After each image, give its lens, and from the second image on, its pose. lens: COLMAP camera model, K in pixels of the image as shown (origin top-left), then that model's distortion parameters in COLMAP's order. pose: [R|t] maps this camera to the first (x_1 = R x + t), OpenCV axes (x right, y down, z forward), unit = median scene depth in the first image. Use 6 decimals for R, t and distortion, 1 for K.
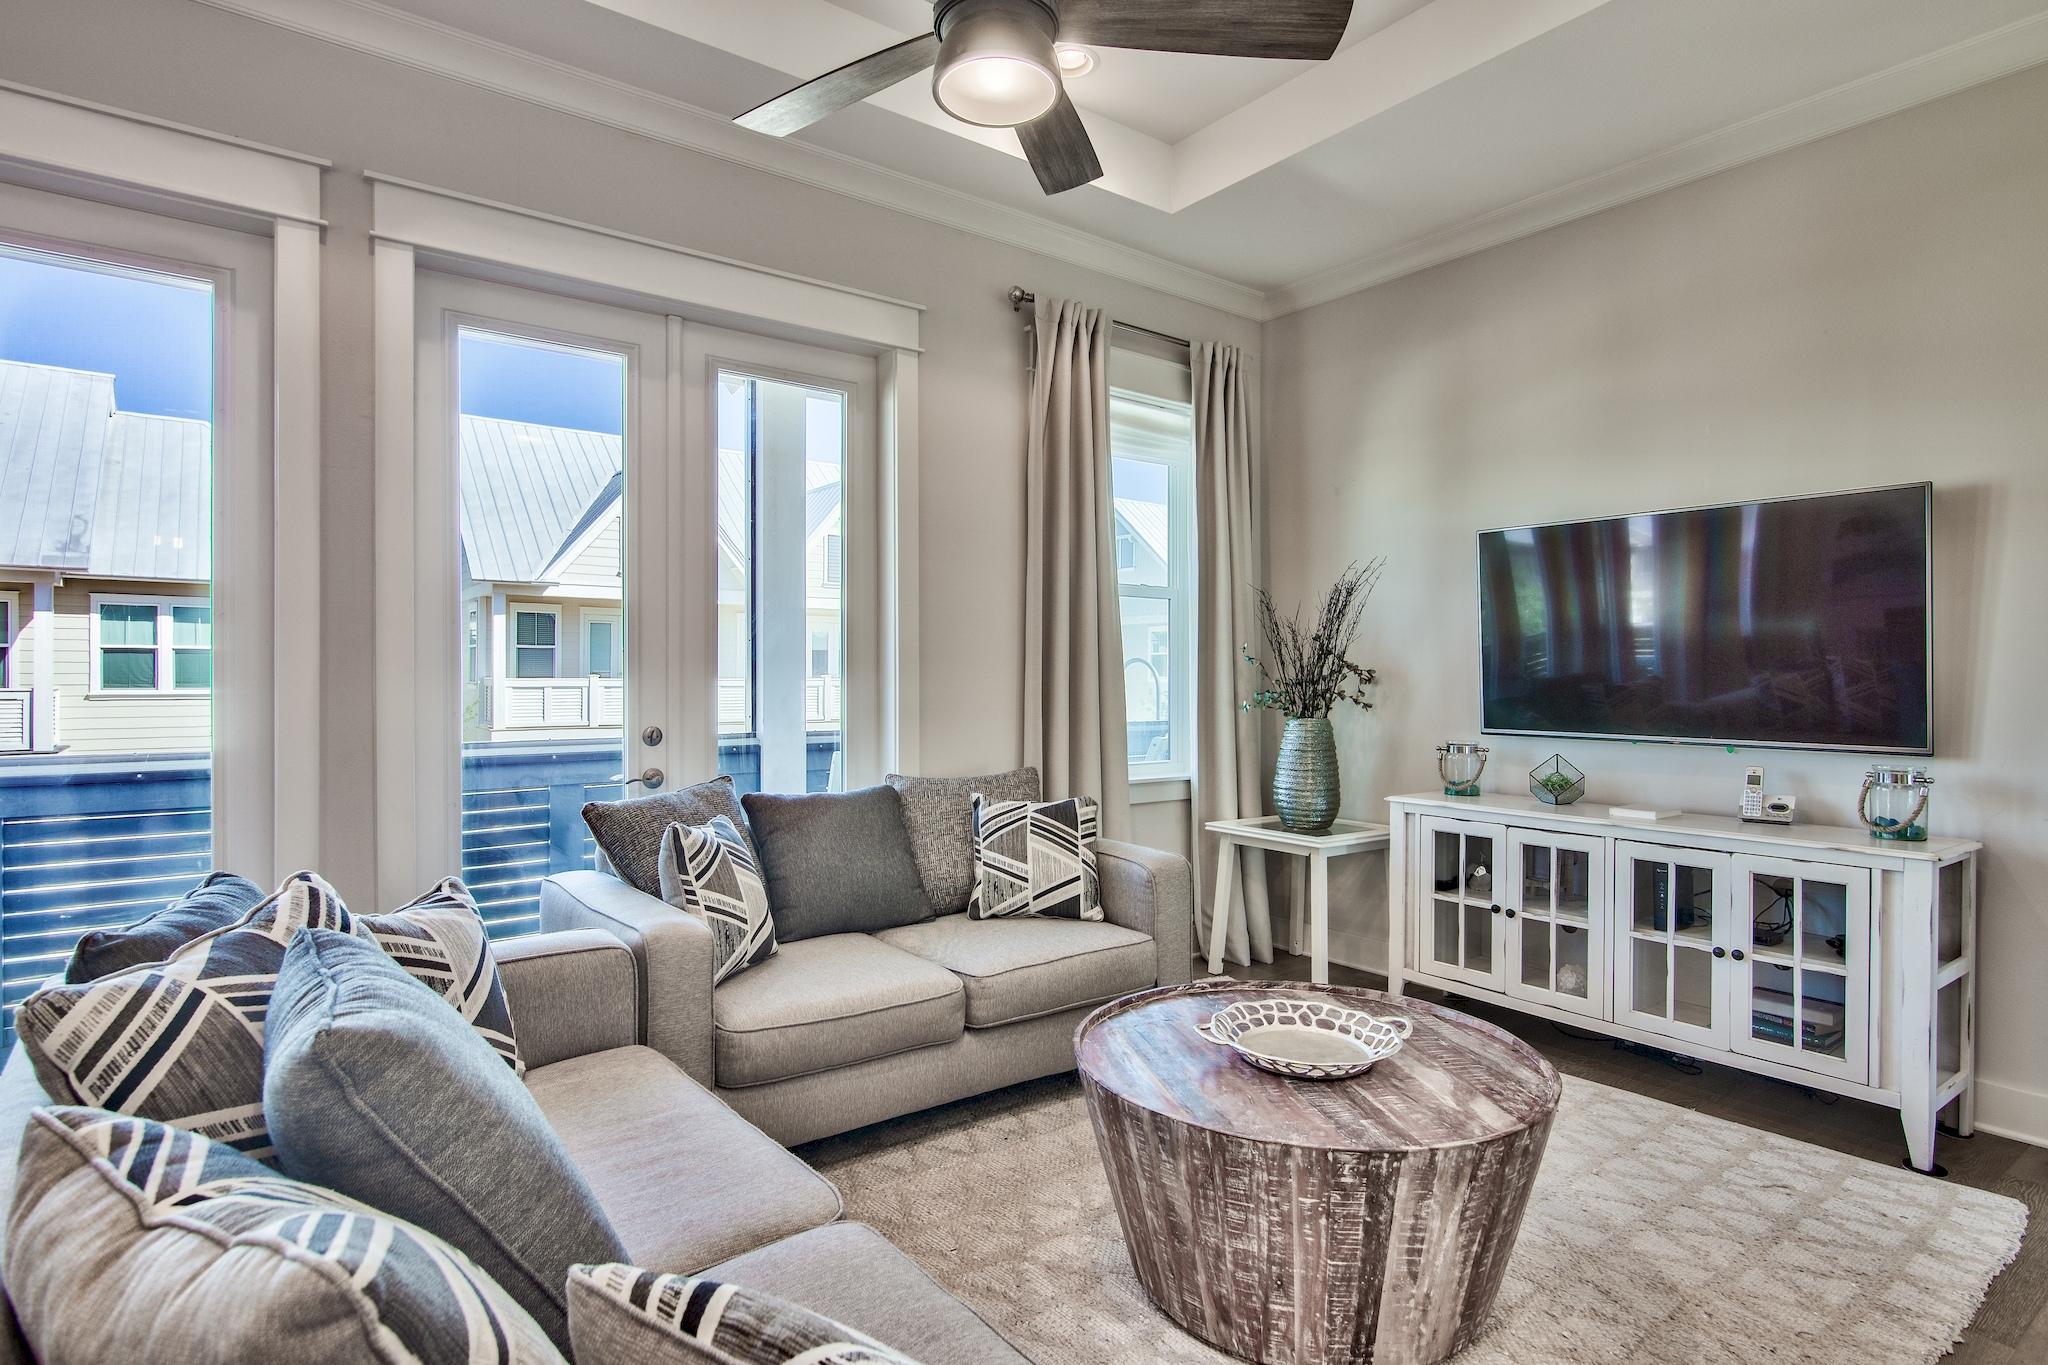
lens RADIAL K [[1025.3, 0, 942.0], [0, 1025.3, 667.5], [0, 0, 1]] dist [0.000251, 0.000477]
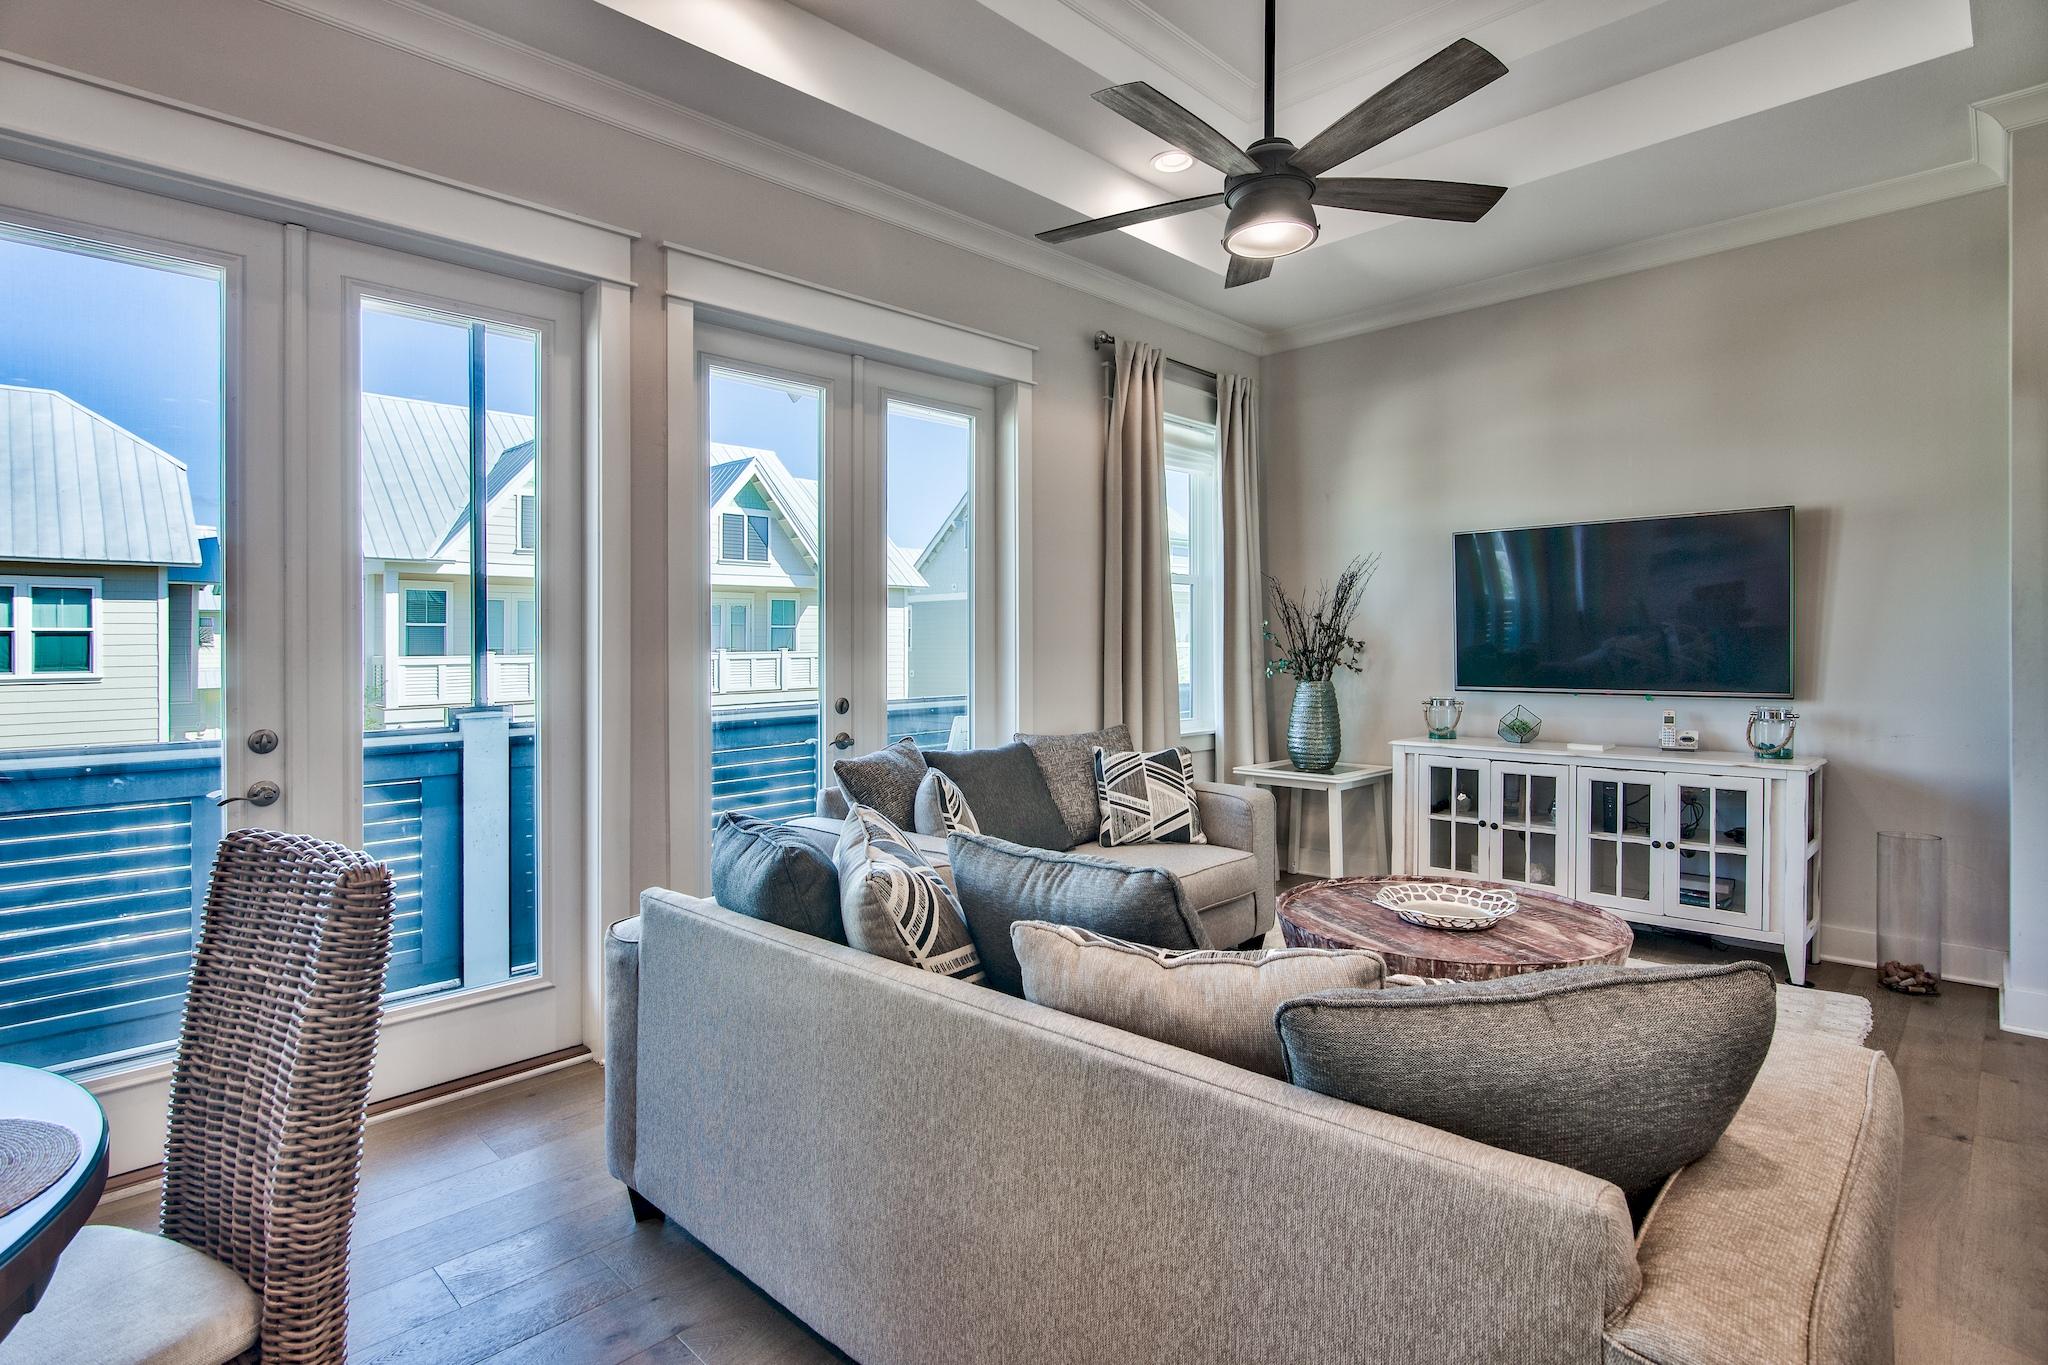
lens RADIAL K [[981.7, 0, 946.4], [0, 981.7, 648.5], [0, 0, 1]] dist [-0.002053, -0.000446]
pose [[0.990775, -0.013972, 0.134795, -0.314890], [0.012658, 0.999864, 0.010597, -0.010787], [-0.134925, -0.008793, 0.990817, -0.153057]]
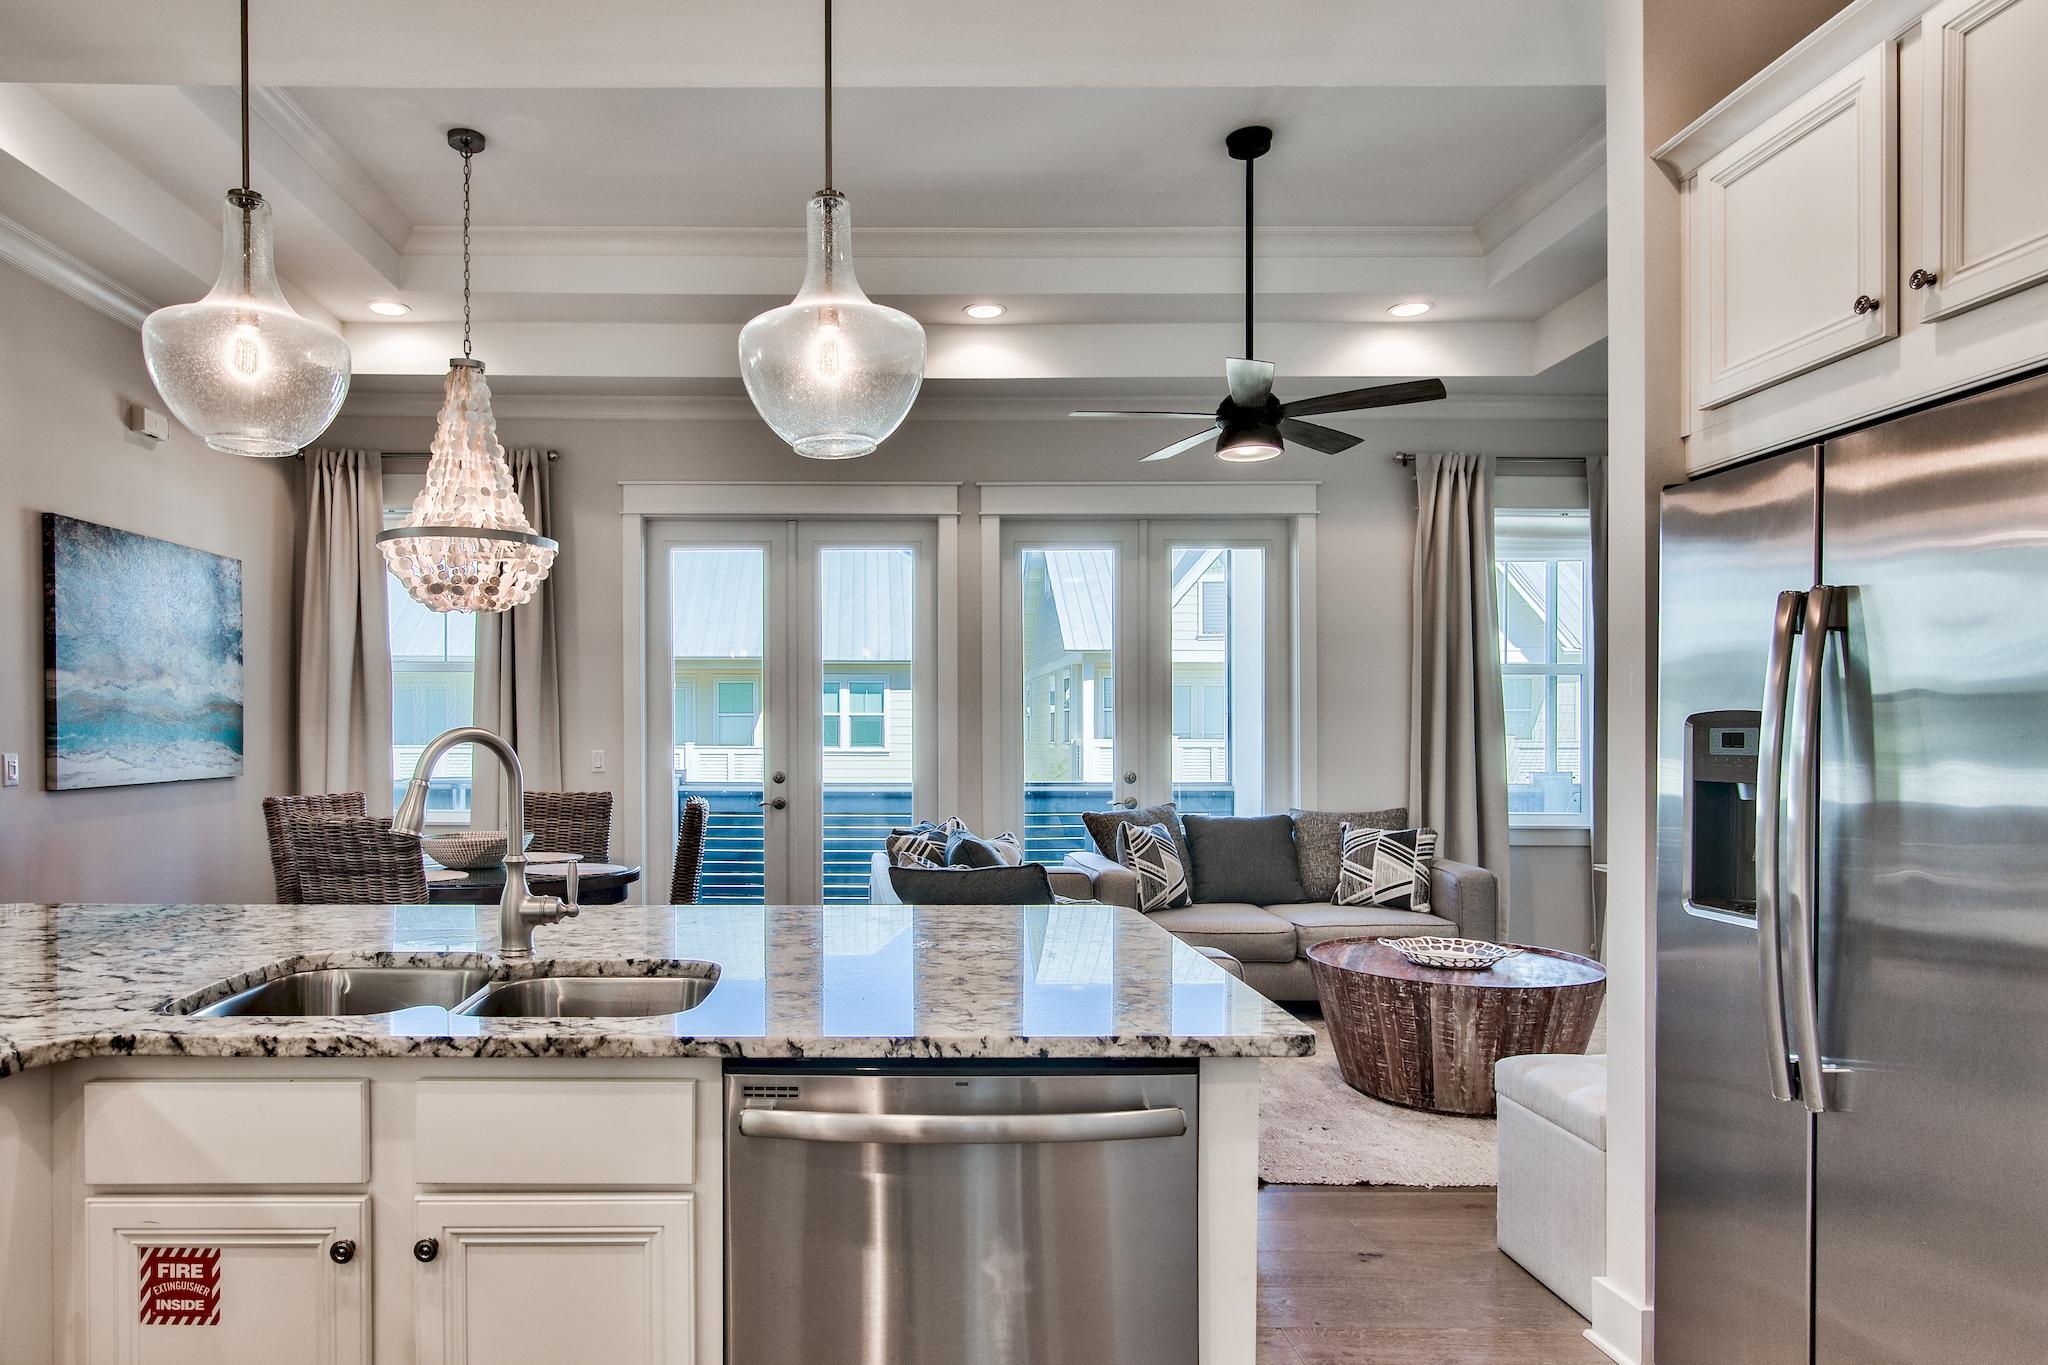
lens RADIAL K [[1066.5, 0, 898.2], [0, 1066.5, 765.2], [0, 0, 1]] dist [-0.000440, 0.000132]
pose [[0.830507, 0.014138, -0.556828, 0.359695], [0.005411, 0.999426, 0.033446, -0.012595], [0.556982, -0.030790, 0.829954, -0.624449]]
